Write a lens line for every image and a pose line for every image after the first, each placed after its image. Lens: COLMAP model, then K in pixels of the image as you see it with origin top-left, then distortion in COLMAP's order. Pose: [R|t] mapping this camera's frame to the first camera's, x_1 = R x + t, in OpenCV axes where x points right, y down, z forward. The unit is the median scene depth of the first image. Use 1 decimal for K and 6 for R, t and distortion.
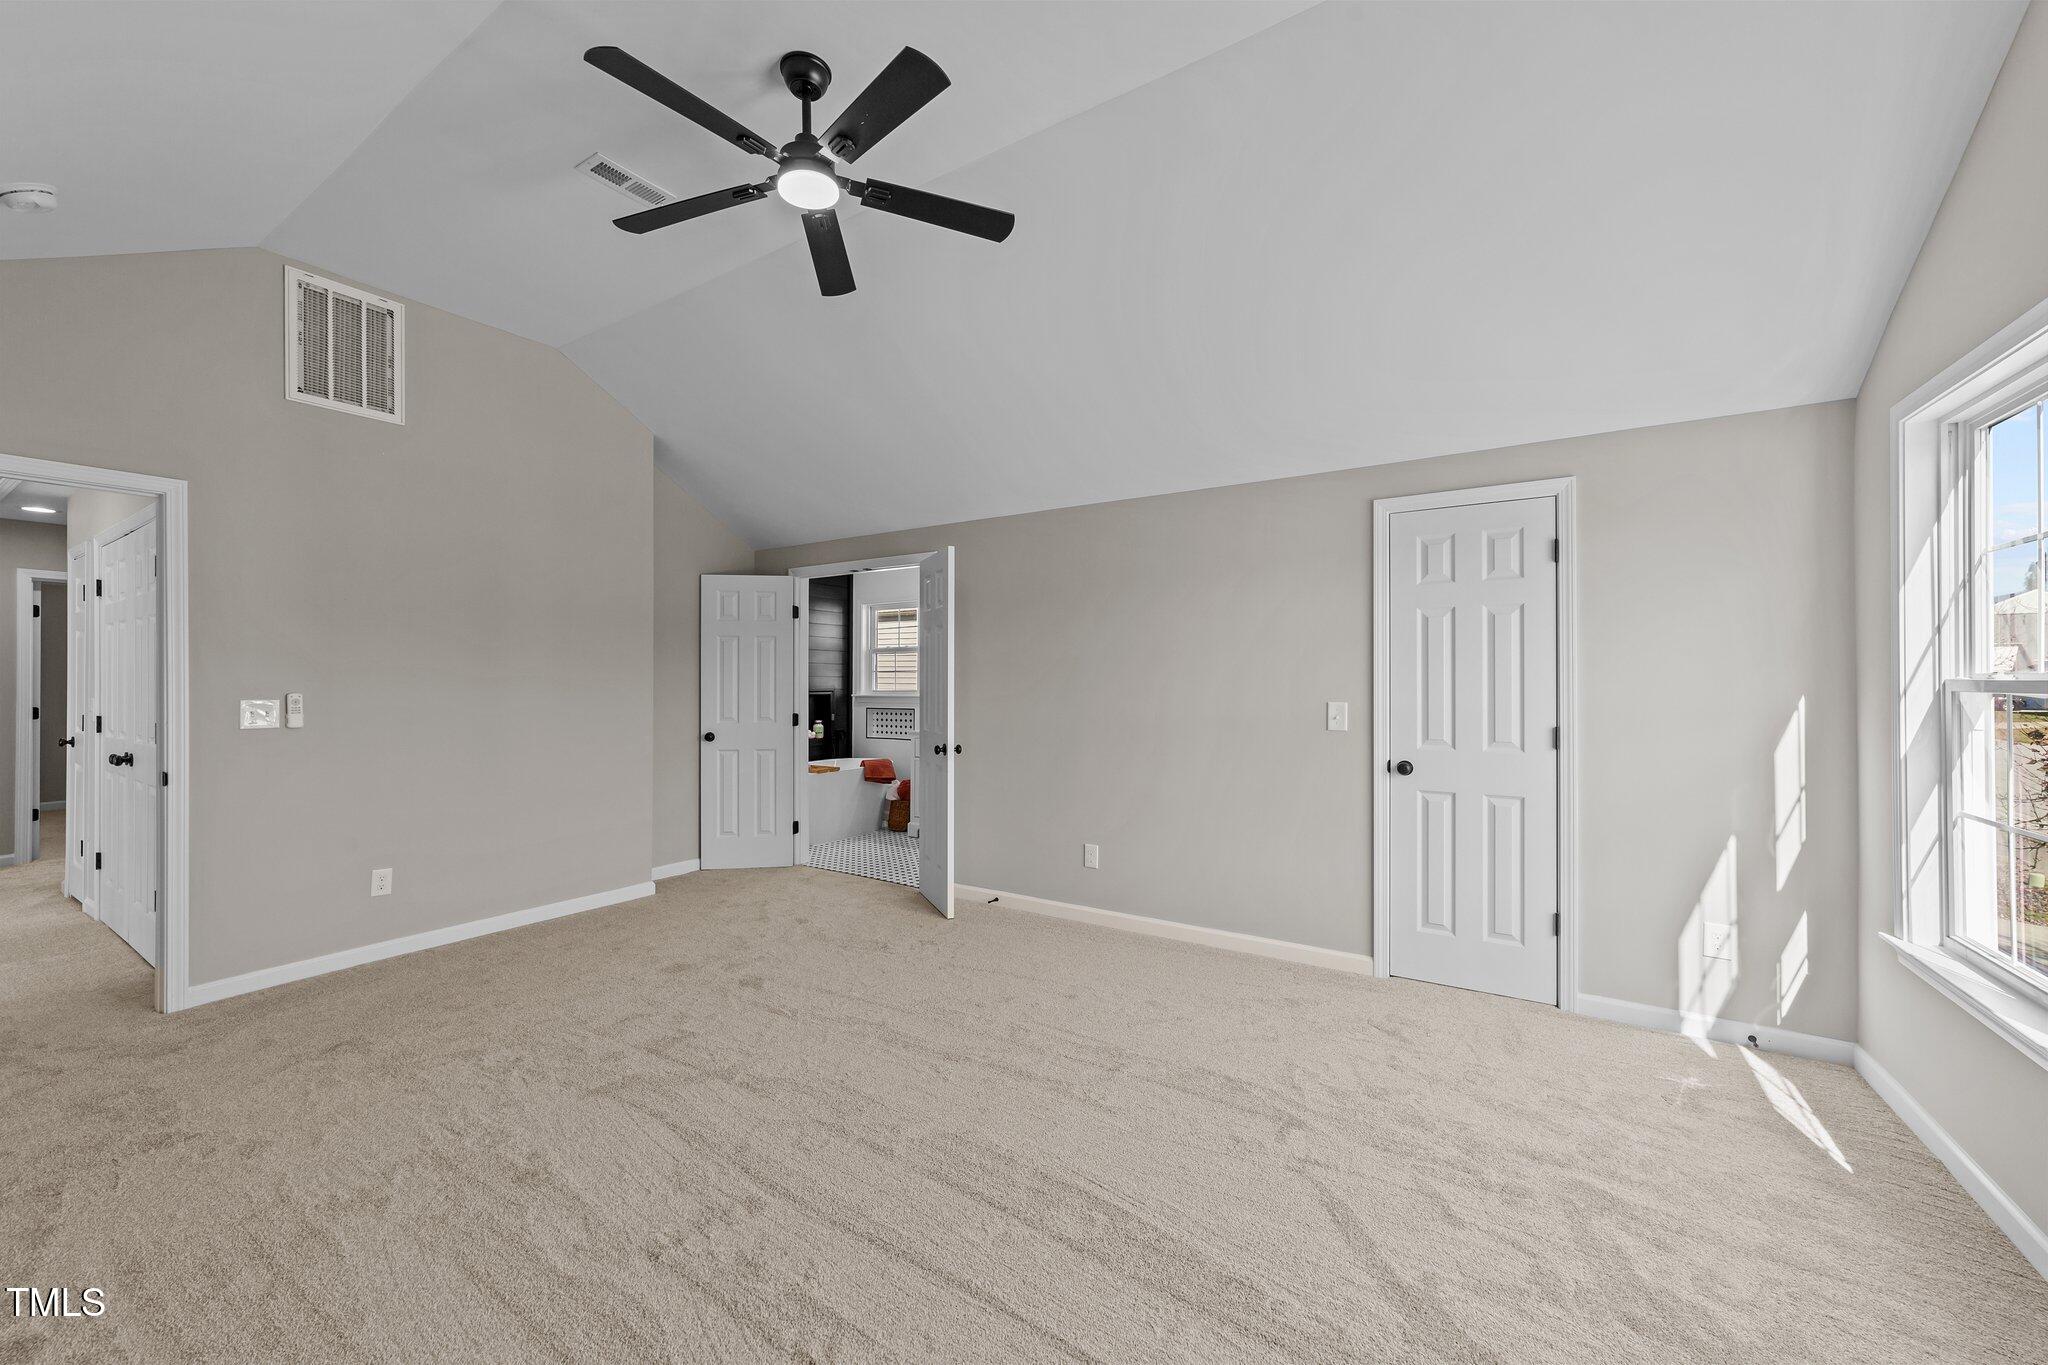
lens RADIAL K [[788.2, 0, 1036.6], [0, 788.2, 680.0], [0, 0, 1]] dist [-0.021657, 0.008823]
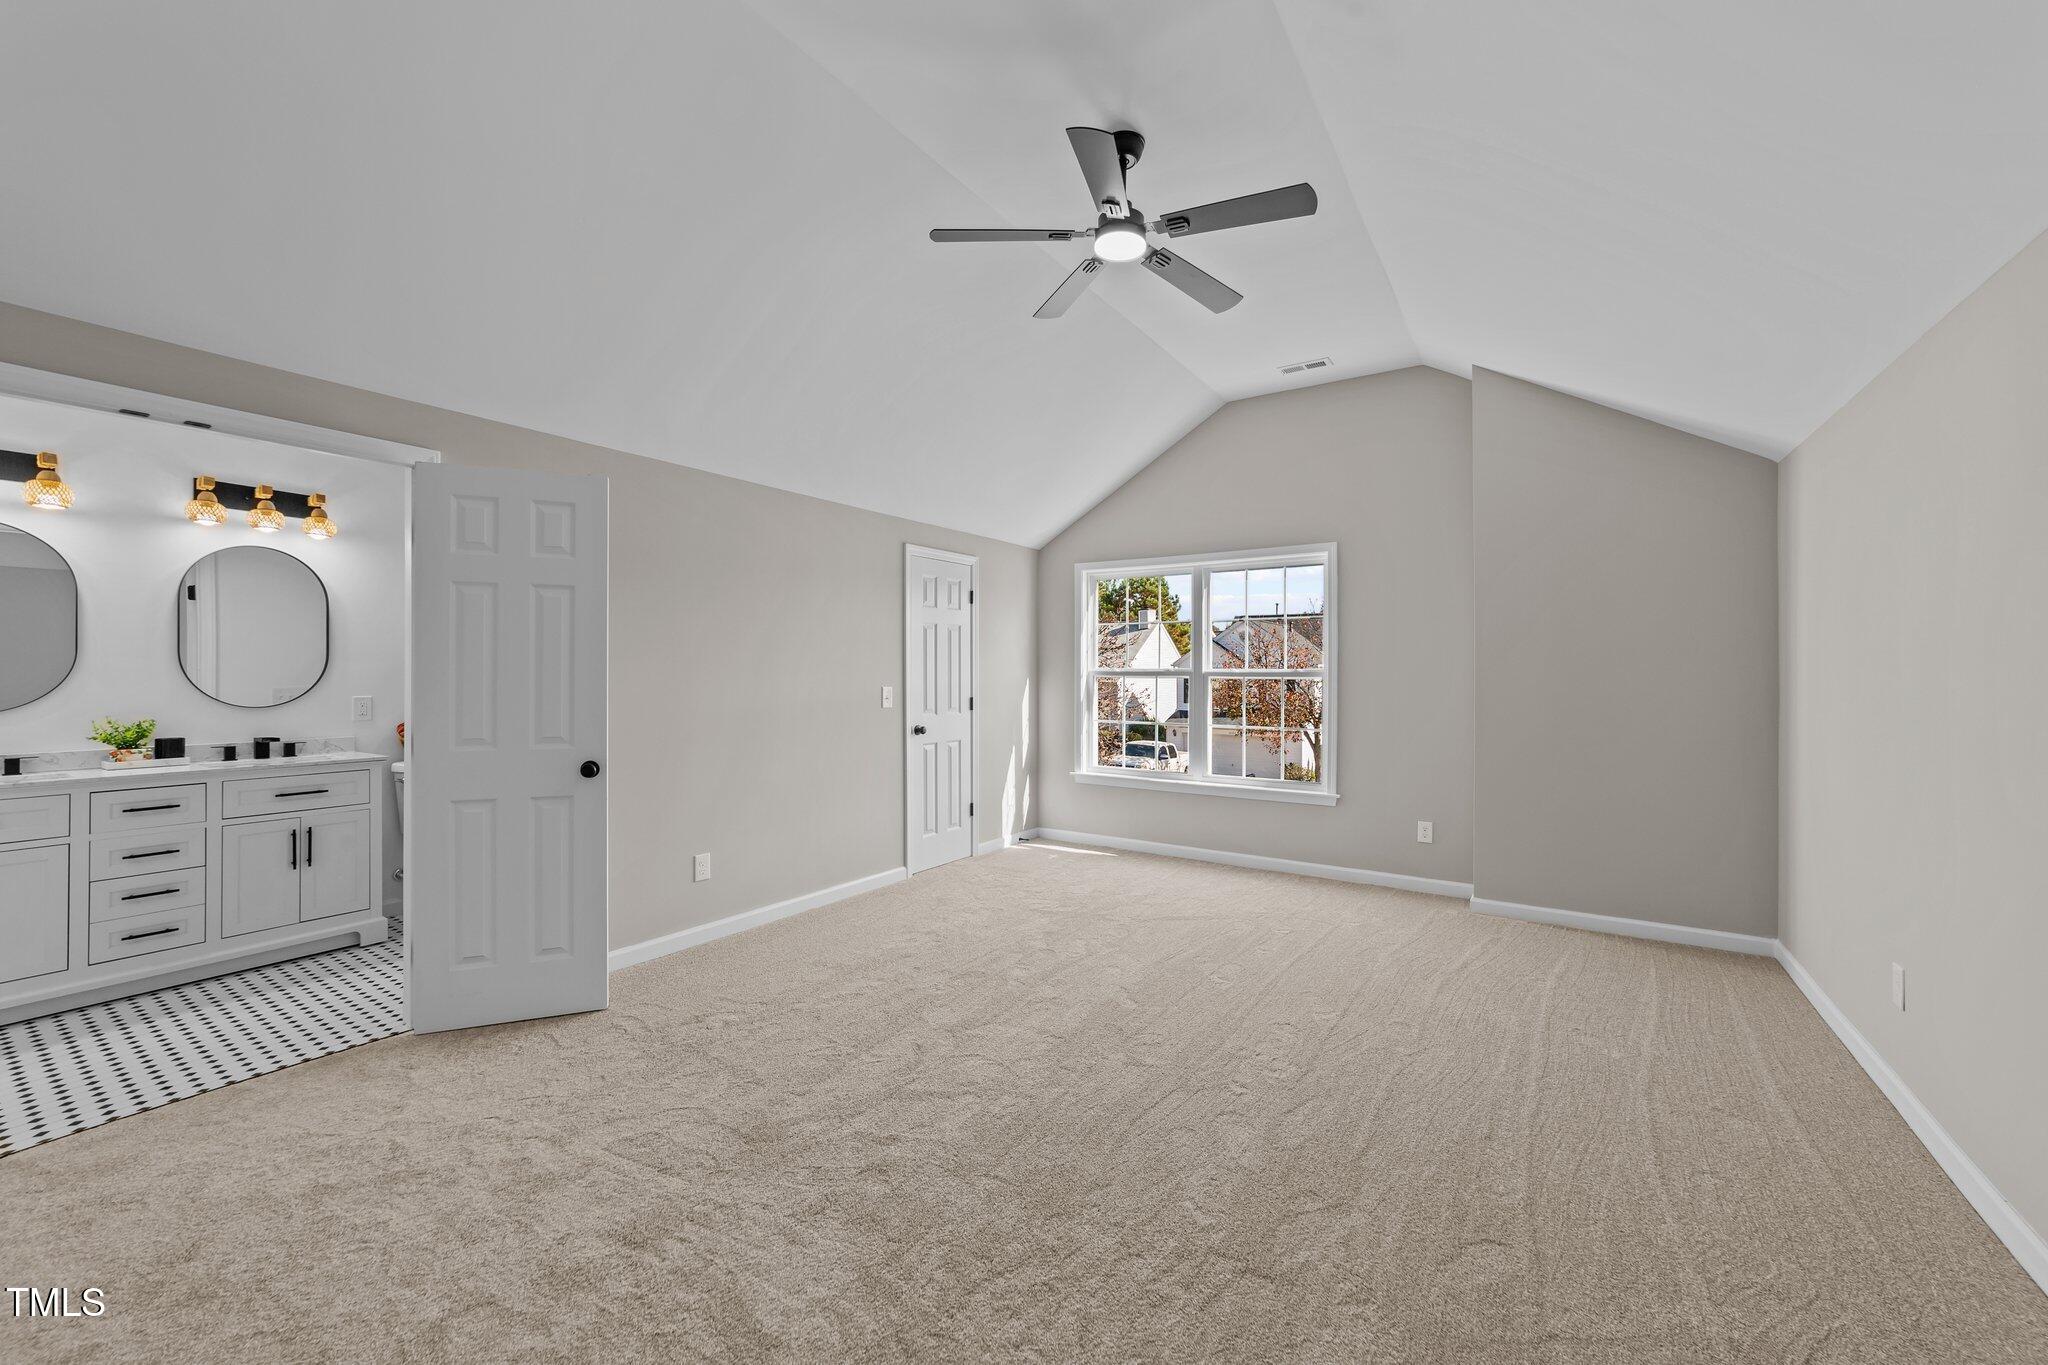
lens RADIAL K [[788.2, 0, 1036.6], [0, 788.2, 680.0], [0, 0, 1]] dist [-0.021657, 0.008823]
pose [[-0.015274, 0.003890, 0.999876, -1.109166], [0.002693, 0.999989, -0.003849, 0.028828], [-0.999880, 0.002633, -0.015284, 0.881159]]
